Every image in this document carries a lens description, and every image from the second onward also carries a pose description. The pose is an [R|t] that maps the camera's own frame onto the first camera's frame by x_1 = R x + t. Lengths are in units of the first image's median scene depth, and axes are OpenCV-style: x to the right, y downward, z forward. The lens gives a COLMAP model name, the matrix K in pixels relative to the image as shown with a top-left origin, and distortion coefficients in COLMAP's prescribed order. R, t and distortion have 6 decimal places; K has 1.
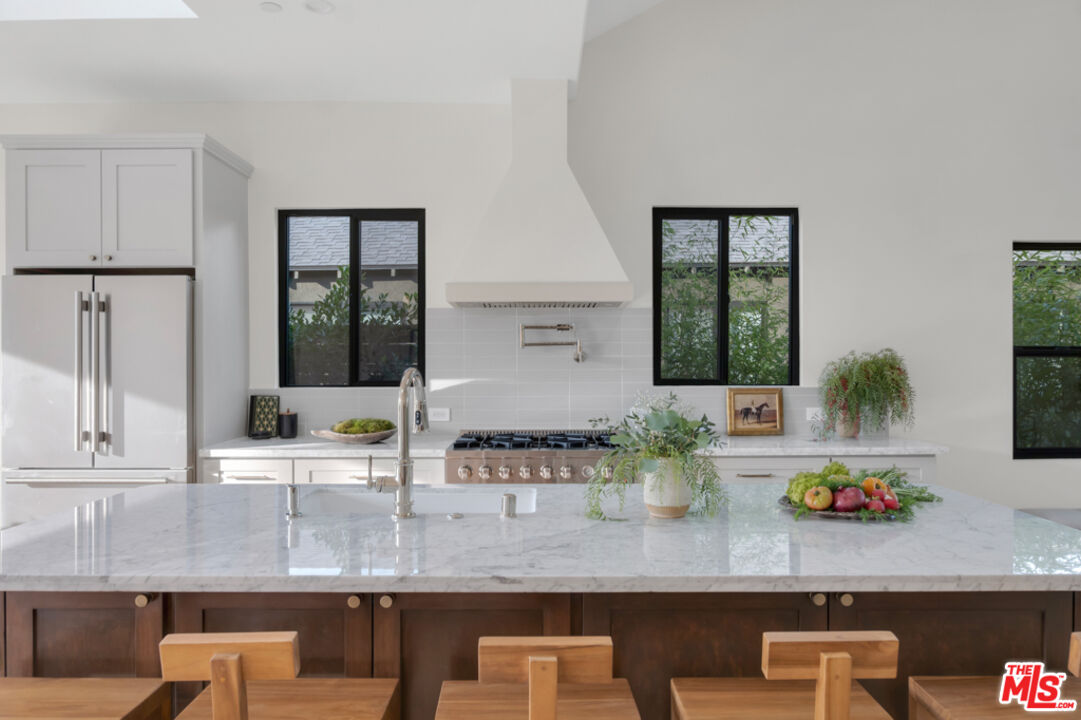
lens RADIAL K [[764.3, 0, 540.5], [0, 764.3, 360.0], [0, 0, 1]] dist [-0.006991, -0.001564]
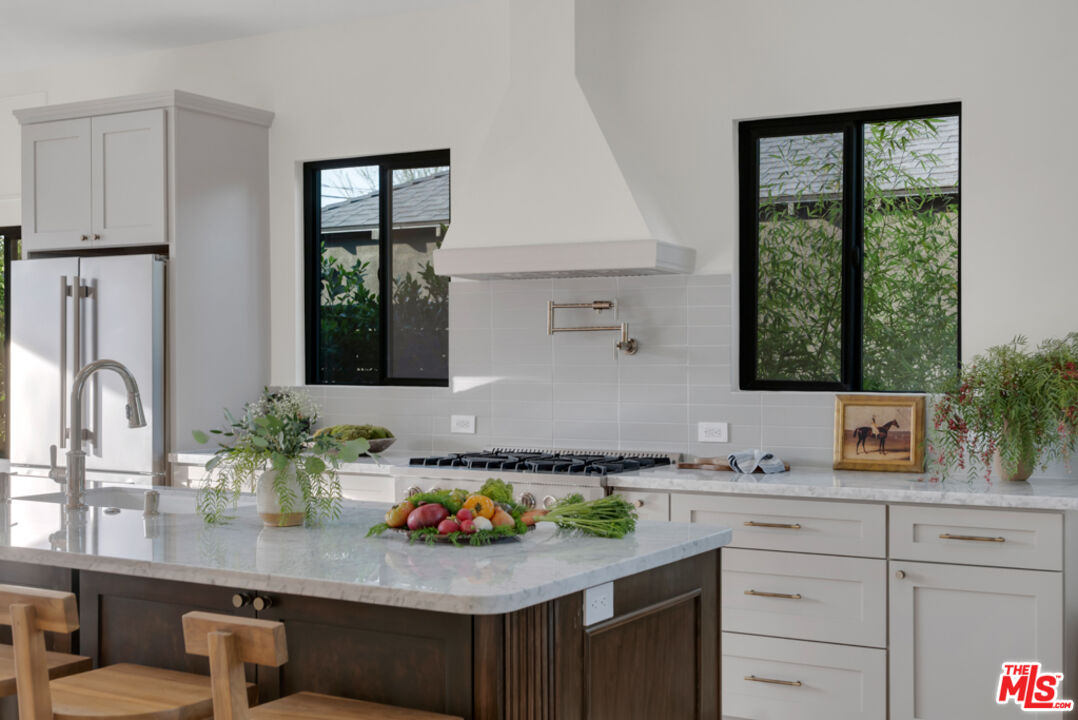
lens RADIAL K [[1336.6, 0, 502.6], [0, 1336.6, 356.6], [0, 0, 1]] dist [0.008164, -0.026820]
pose [[0.864544, 0.004025, -0.502541, 0.569167], [-0.001289, 0.999982, 0.005792, -0.002179], [0.502556, -0.004360, 0.864534, -0.111225]]
